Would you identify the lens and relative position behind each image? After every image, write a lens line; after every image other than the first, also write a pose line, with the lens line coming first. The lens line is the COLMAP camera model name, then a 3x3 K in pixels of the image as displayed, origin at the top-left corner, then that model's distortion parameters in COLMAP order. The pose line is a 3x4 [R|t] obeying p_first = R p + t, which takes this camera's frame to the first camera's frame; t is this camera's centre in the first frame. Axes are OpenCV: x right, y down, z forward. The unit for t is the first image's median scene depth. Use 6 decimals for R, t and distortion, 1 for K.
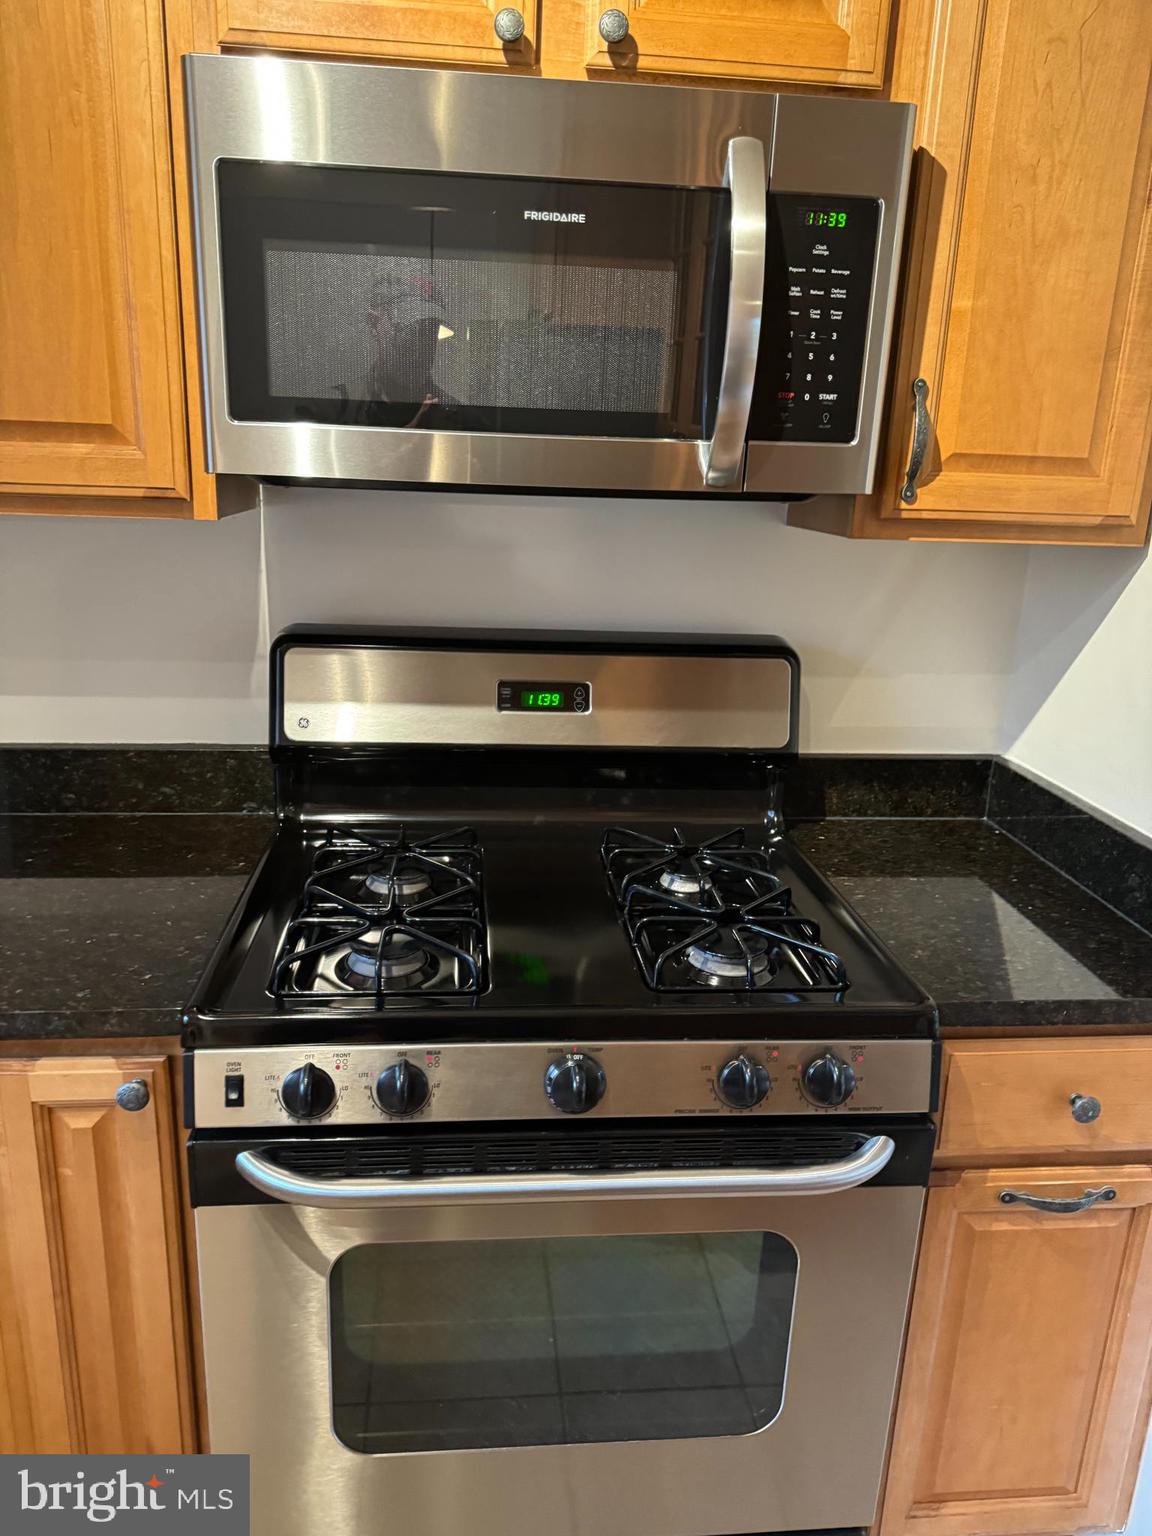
lens RADIAL K [[1077.4, 0, 557.0], [0, 1077.4, 787.6], [0, 0, 1]] dist [0.024622, -0.009116]
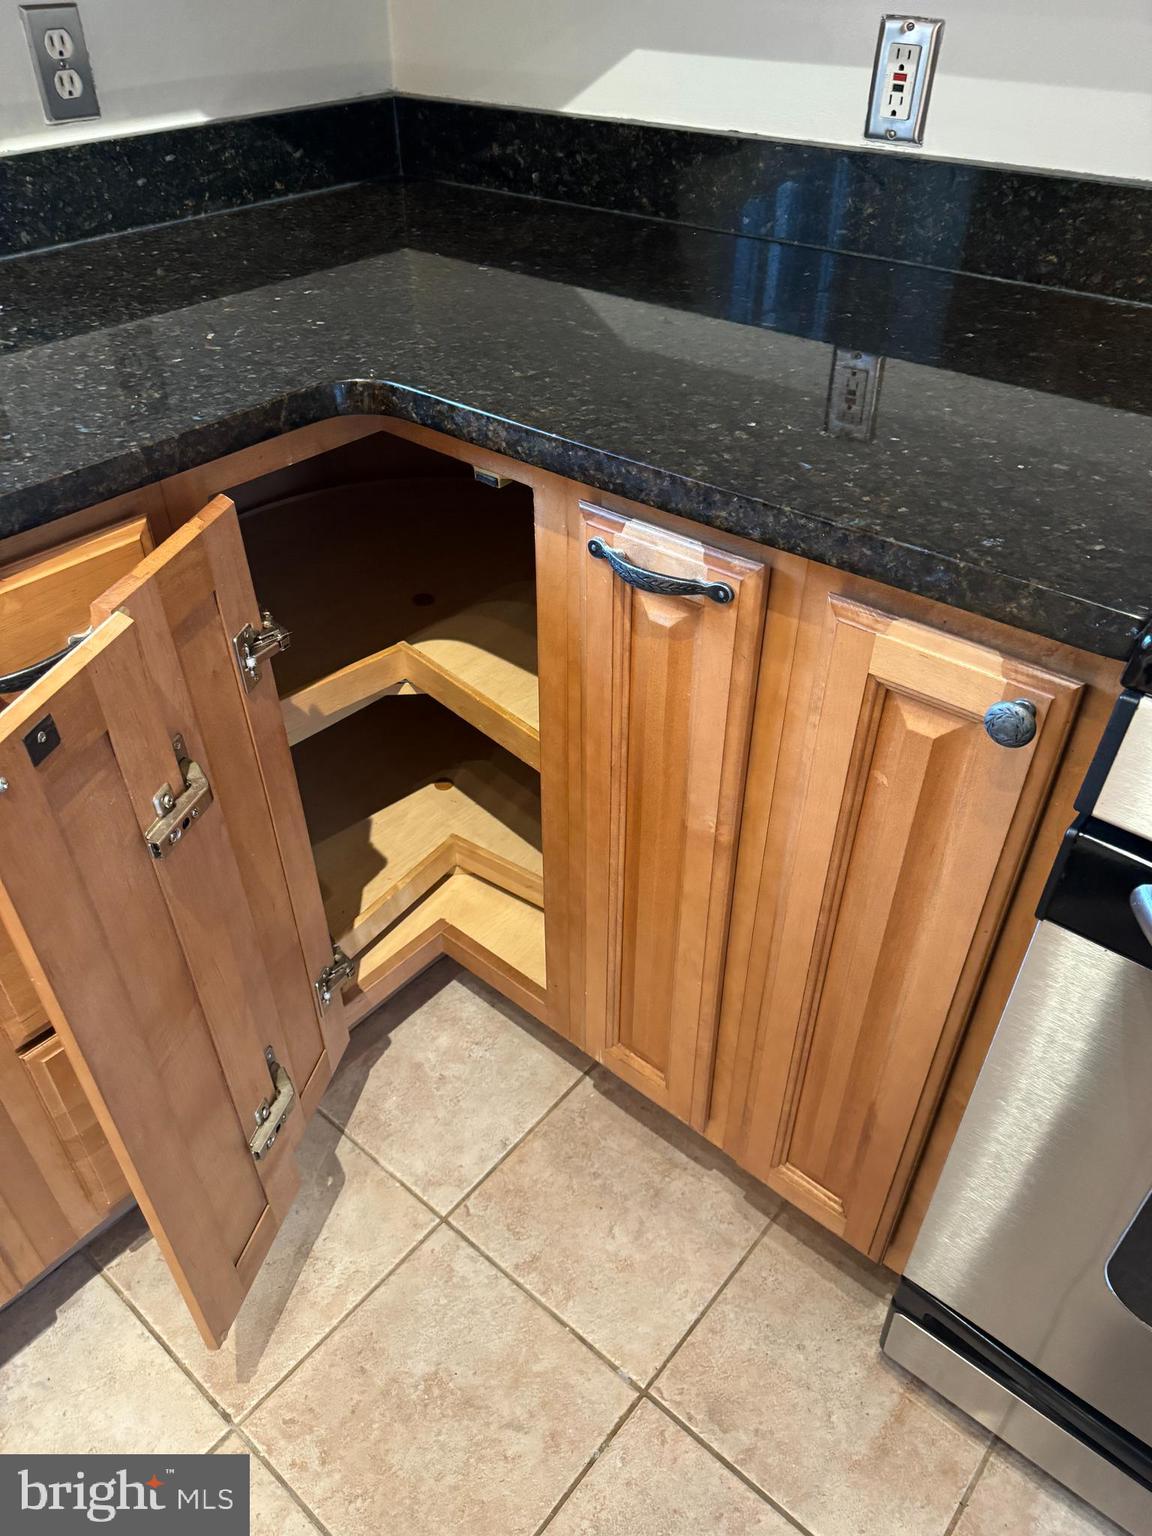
lens RADIAL K [[1077.4, 0, 540.1], [0, 1077.4, 747.6], [0, 0, 1]] dist [0.024622, -0.009116]
pose [[0.681874, 0.410767, -0.605242, -0.189429], [-0.172137, 0.894307, 0.413018, 0.083057], [0.710927, -0.177441, 0.680513, 0.370660]]
